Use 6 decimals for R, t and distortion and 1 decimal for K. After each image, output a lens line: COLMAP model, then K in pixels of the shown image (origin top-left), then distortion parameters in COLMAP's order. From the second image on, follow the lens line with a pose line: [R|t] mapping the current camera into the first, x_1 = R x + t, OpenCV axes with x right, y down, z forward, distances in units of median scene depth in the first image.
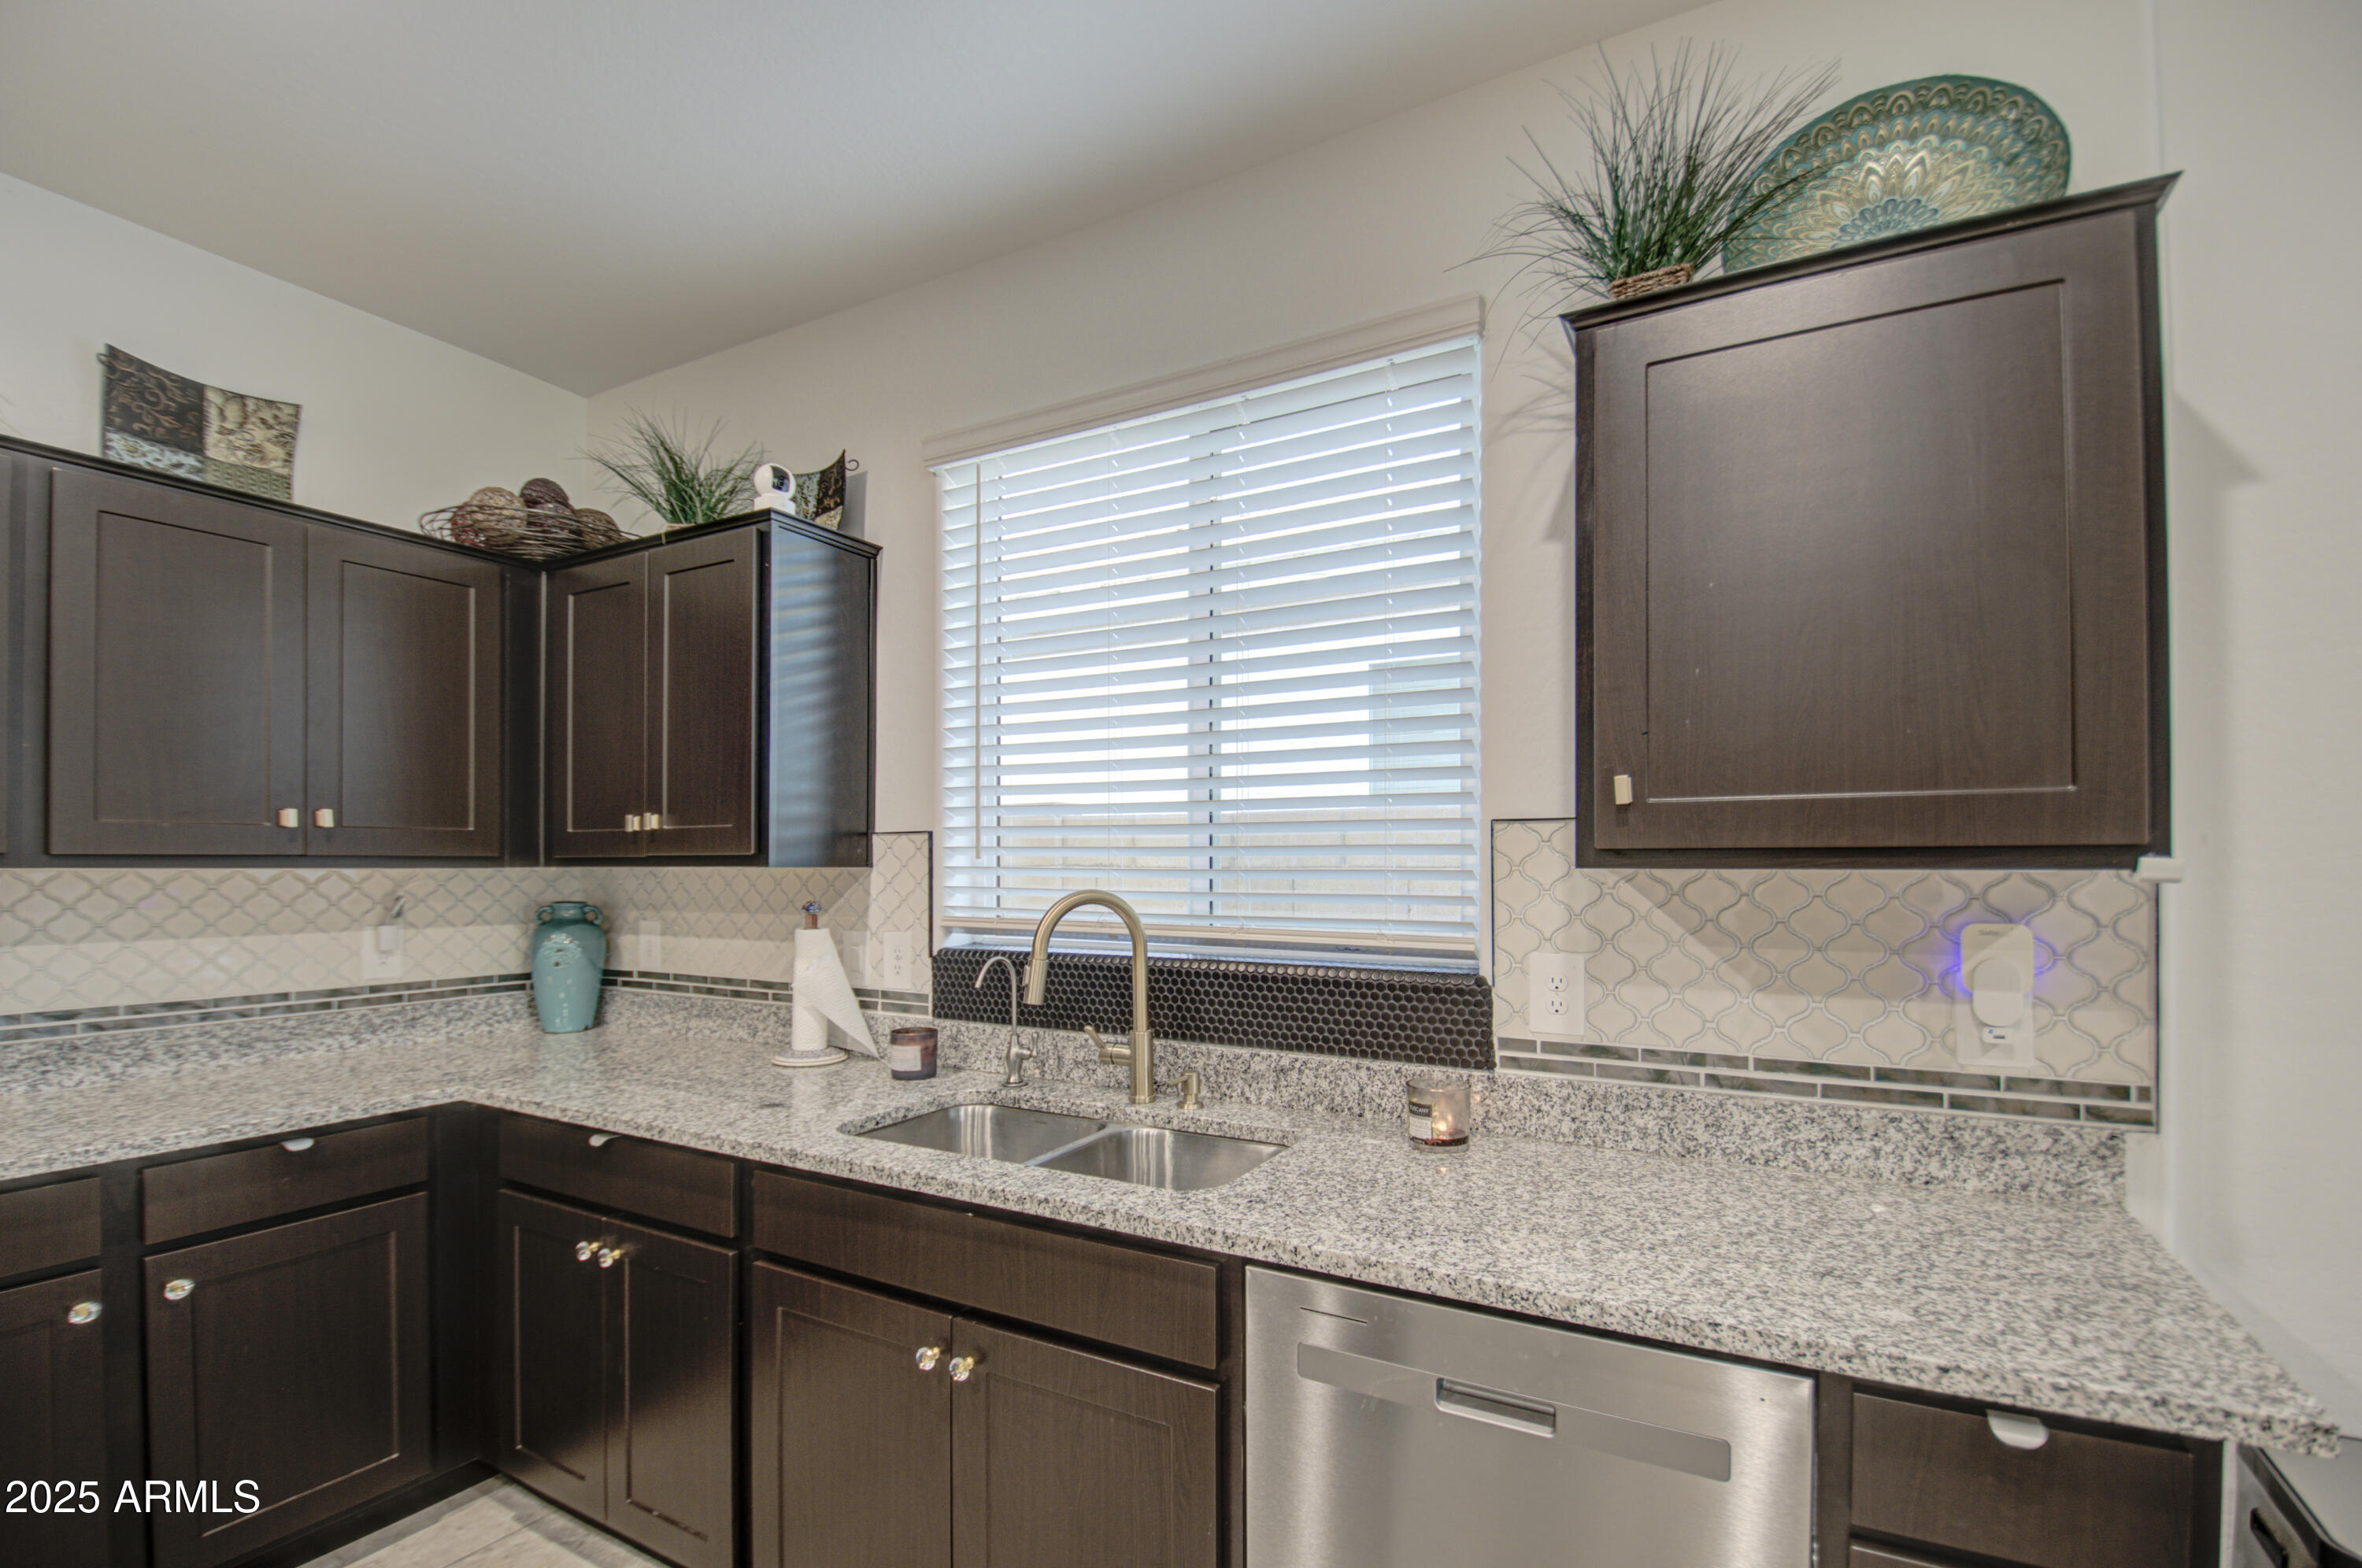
lens RADIAL K [[1051.1, 0, 1164.5], [0, 1051.1, 860.9], [0, 0, 1]] dist [0.002977, -0.012483]
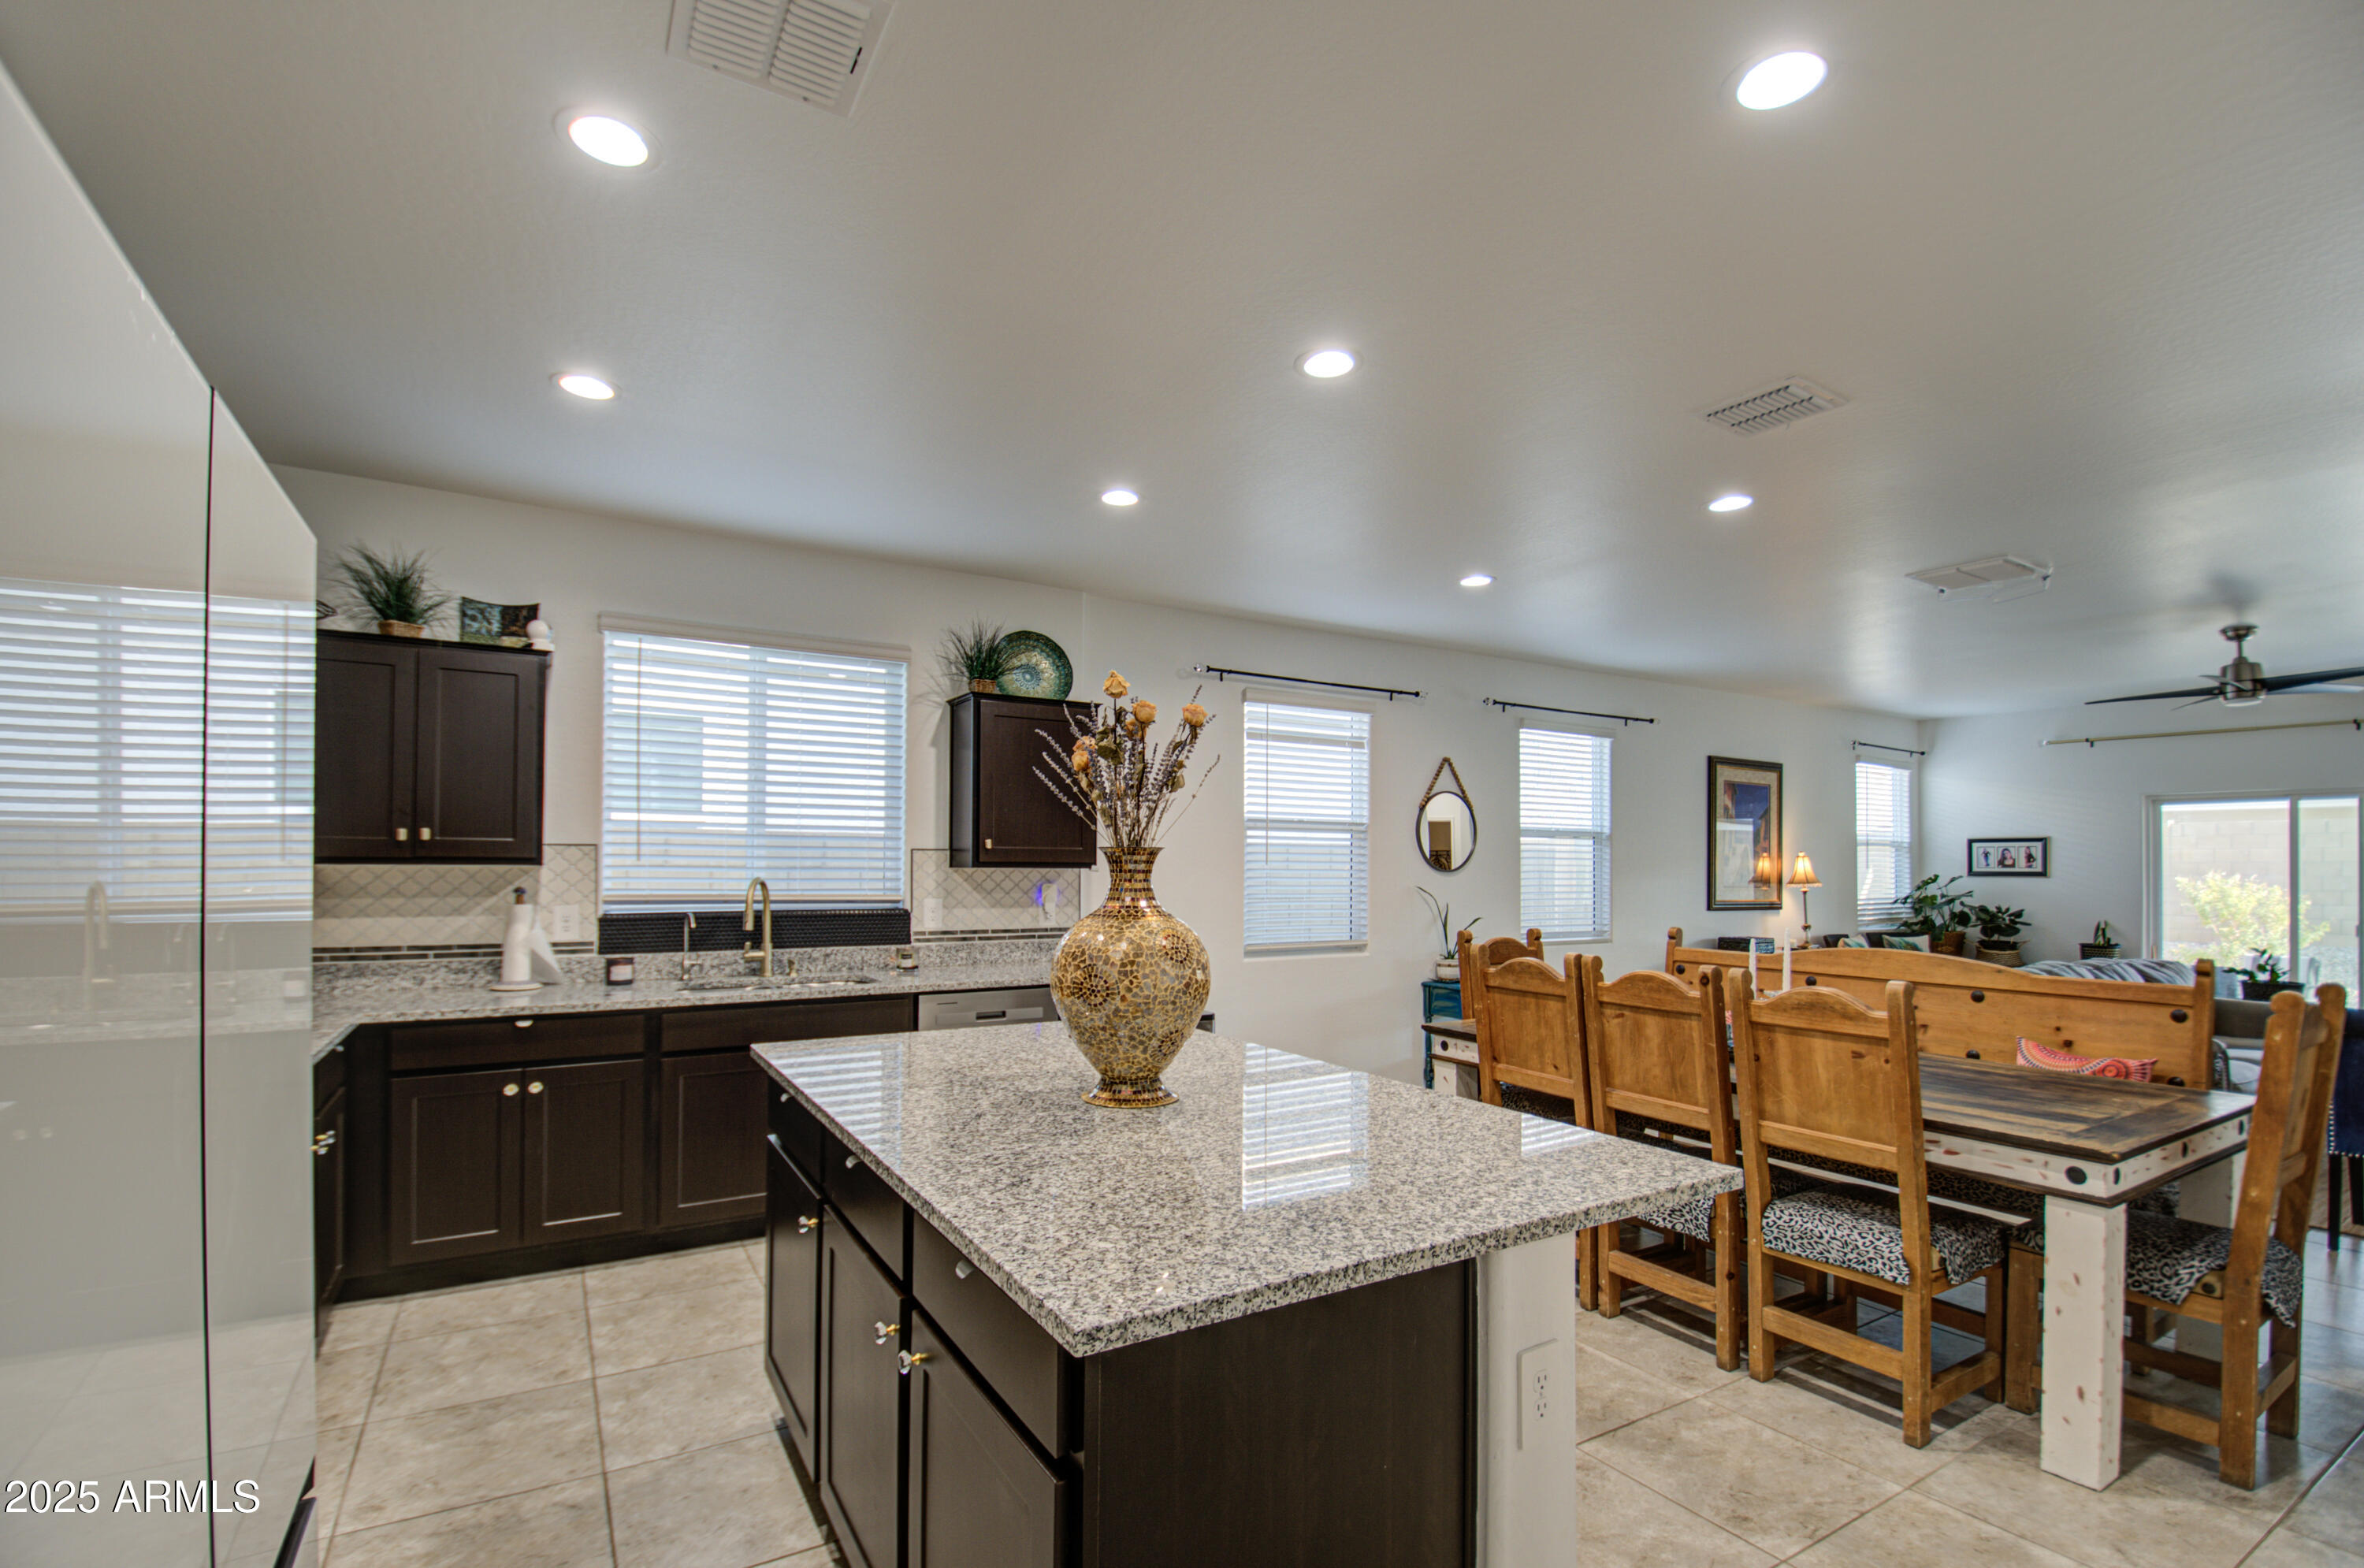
lens RADIAL K [[1052.1, 0, 1165.5], [0, 1052.1, 861.0], [0, 0, 1]] dist [0.002977, -0.012483]
pose [[0.471960, 0.008216, 0.881581, -1.655375], [-0.009843, 0.999943, -0.004050, -0.004655], [-0.881565, -0.006766, 0.472015, -0.778797]]
